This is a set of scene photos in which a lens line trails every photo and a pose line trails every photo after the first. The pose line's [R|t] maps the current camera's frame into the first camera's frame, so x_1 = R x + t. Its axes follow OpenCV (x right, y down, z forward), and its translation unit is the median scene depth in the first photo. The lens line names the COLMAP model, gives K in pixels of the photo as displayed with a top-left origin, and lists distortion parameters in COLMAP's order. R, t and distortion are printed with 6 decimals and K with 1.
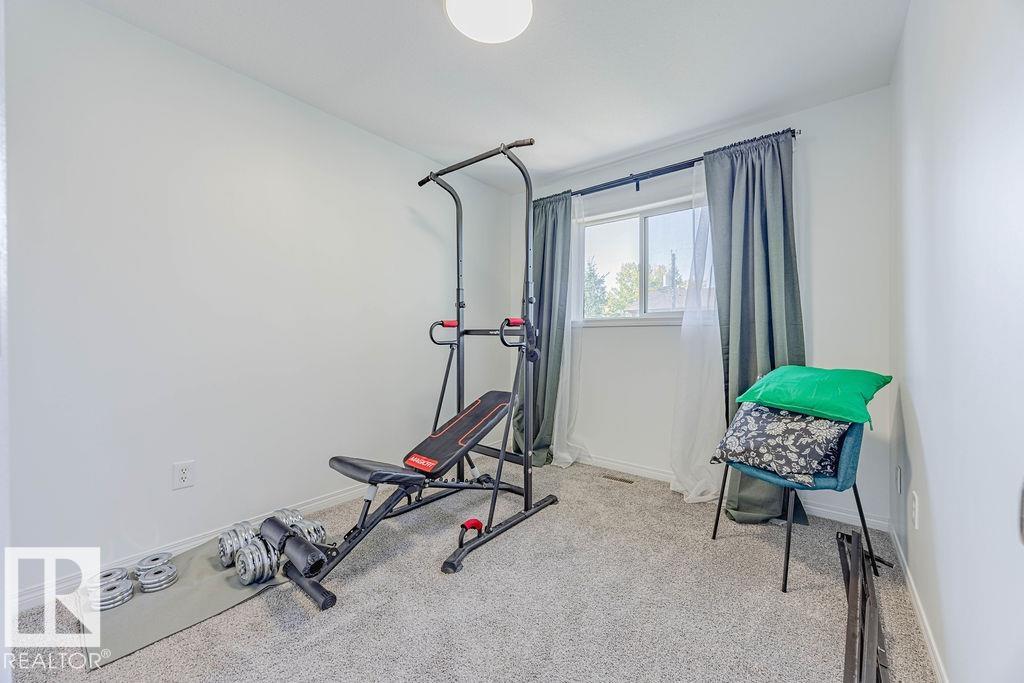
lens RADIAL K [[387.3, 0, 515.7], [0, 387.3, 340.1], [0, 0, 1]] dist [0.000919, 0.000023]
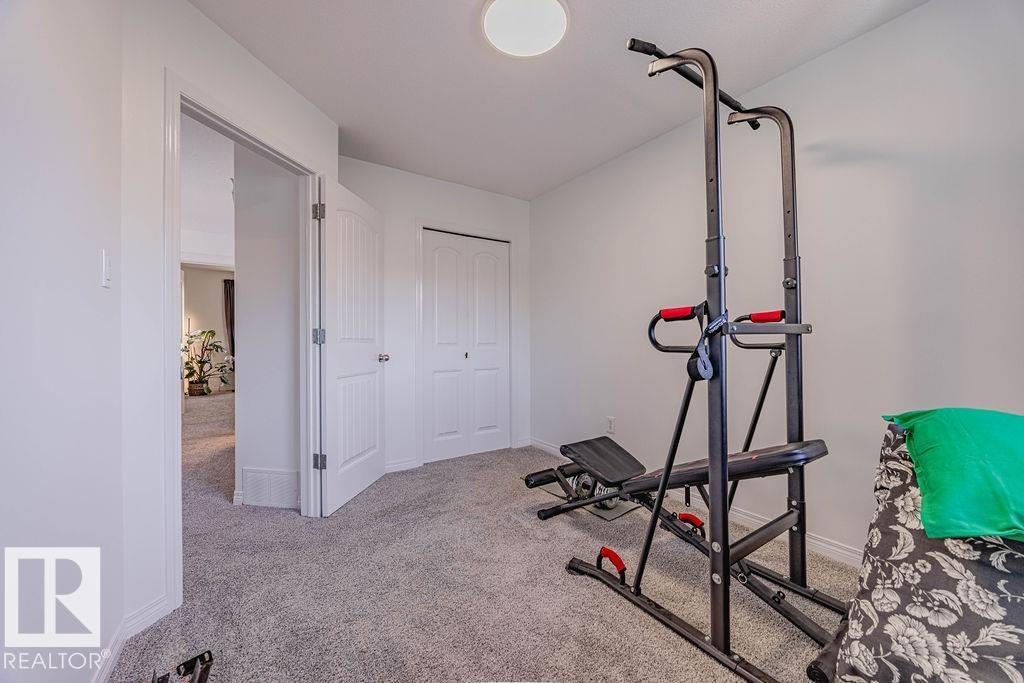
lens RADIAL K [[387.3, 0, 515.7], [0, 387.3, 340.1], [0, 0, 1]] dist [0.000919, 0.000023]
pose [[-0.291478, -0.004625, -0.956566, 0.722109], [-0.003898, 0.999986, -0.003647, 0.004216], [0.956570, 0.002666, -0.291492, 0.988036]]
